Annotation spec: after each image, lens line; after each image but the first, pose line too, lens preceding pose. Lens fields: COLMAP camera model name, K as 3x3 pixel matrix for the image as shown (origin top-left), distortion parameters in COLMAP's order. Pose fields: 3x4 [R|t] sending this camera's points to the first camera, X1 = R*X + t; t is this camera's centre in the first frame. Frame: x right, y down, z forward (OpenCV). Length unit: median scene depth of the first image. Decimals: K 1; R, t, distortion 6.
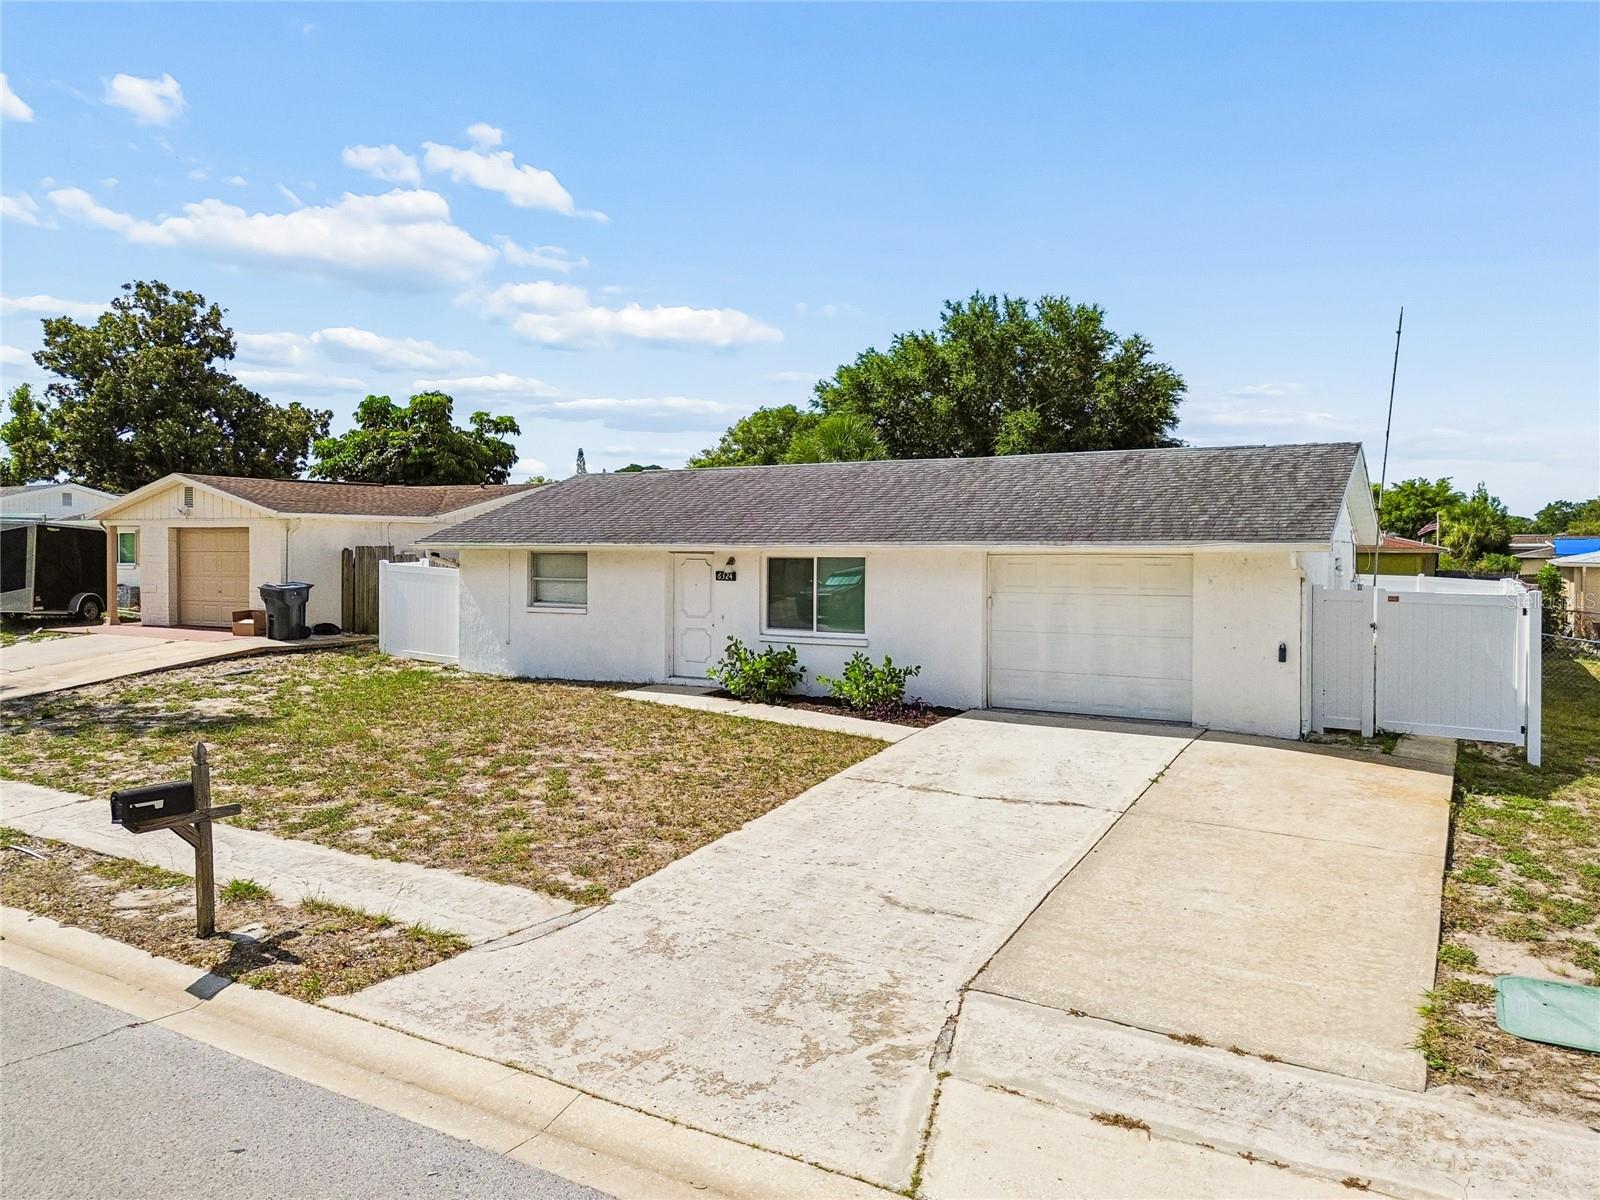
lens RADIAL K [[1141.7, 0, 803.3], [0, 1141.7, 579.7], [0, 0, 1]] dist [0.060918, -0.059817]
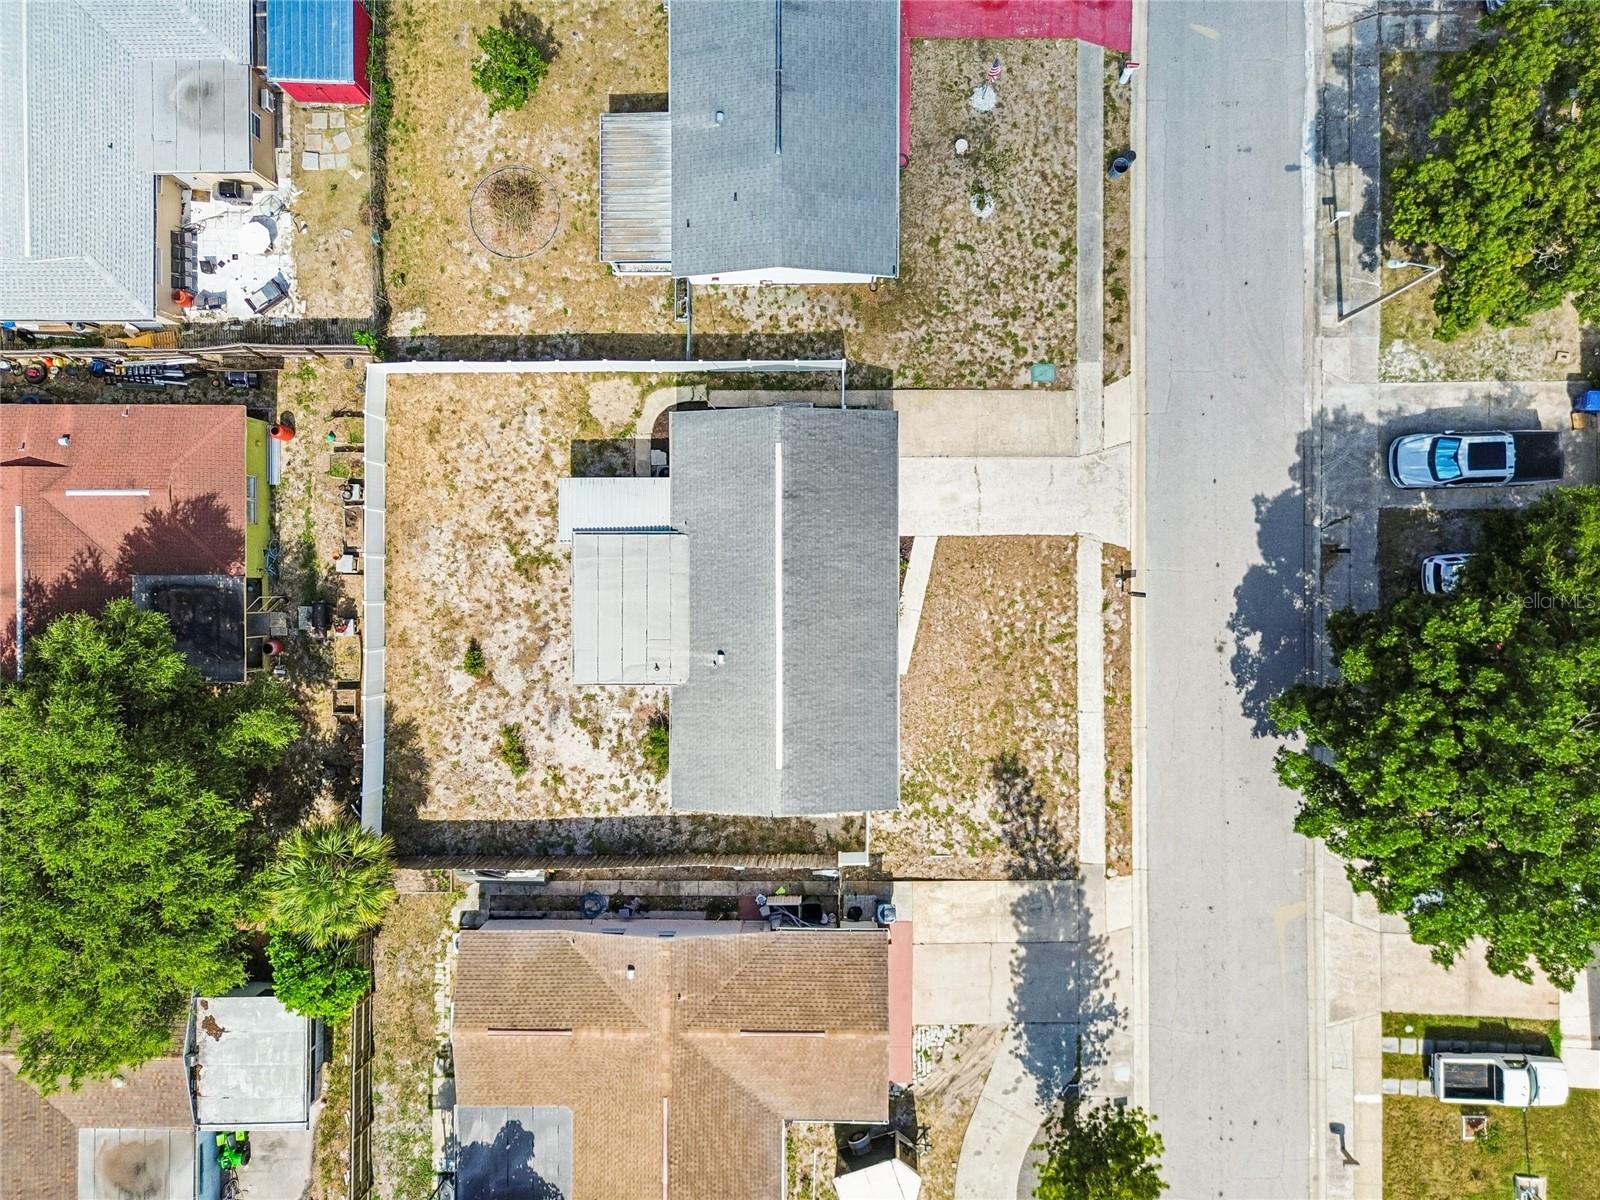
lens RADIAL K [[1142.5, 0, 794.9], [0, 1142.5, 600.4], [0, 0, 1]] dist [0.065855, -0.064074]
pose [[-0.503500, -0.863923, 0.011146, 0.071714], [0.055948, -0.019728, 0.998239, -2.471477], [-0.862182, 0.503237, 0.058268, 0.988792]]
